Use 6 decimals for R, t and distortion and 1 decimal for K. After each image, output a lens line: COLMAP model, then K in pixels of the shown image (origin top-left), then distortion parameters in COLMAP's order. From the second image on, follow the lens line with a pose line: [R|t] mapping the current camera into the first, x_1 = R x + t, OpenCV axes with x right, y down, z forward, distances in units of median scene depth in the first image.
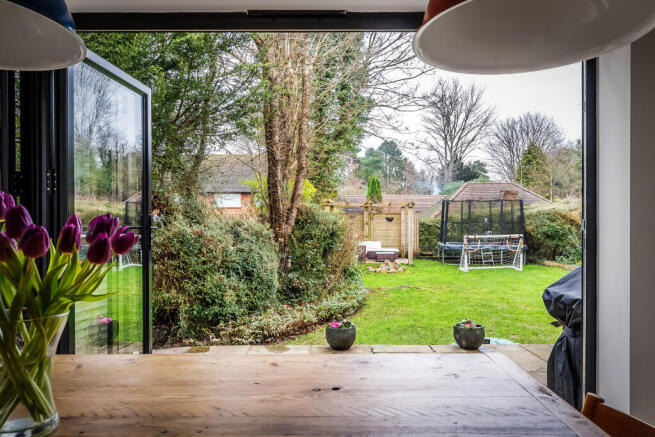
lens RADIAL K [[462.4, 0, 332.6], [0, 462.4, 224.4], [0, 0, 1]] dist [-0.034538, 0.003003]
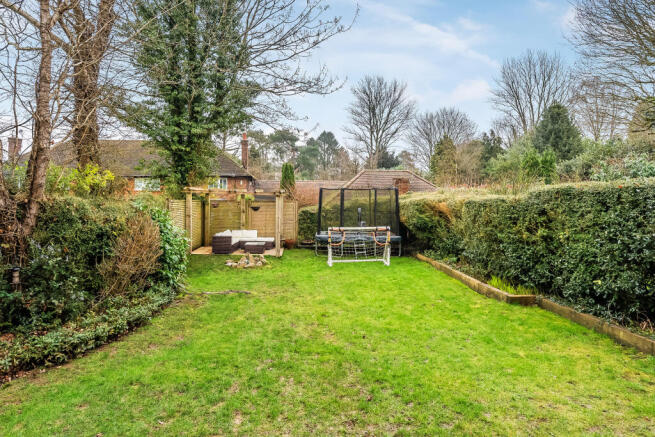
lens RADIAL K [[383.5, 0, 326.4], [0, 383.5, 201.0], [0, 0, 1]] dist [-0.000130, 0.001234]
pose [[0.997771, 0.008120, 0.066236, 0.209678], [-0.007849, 0.999960, -0.004343, -0.023164], [-0.066269, 0.003813, 0.997795, 0.207493]]
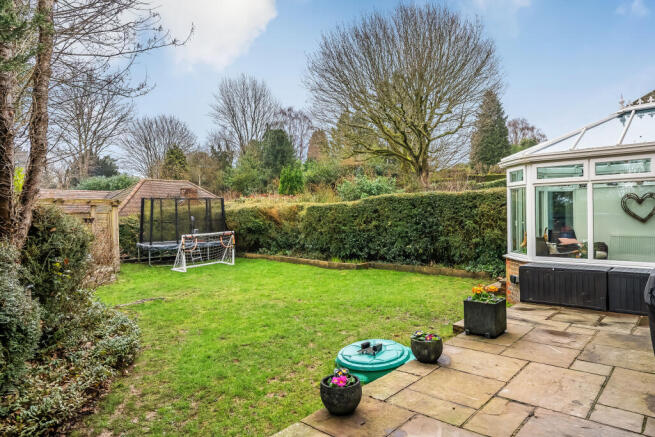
lens RADIAL K [[410.8, 0, 331.5], [0, 410.8, 224.9], [0, 0, 1]] dist [-0.006004, -0.000182]
pose [[0.659906, -0.037681, 0.750403, -0.140457], [0.023940, 0.999289, 0.029126, -0.013205], [-0.750967, -0.001256, 0.660339, 0.175547]]
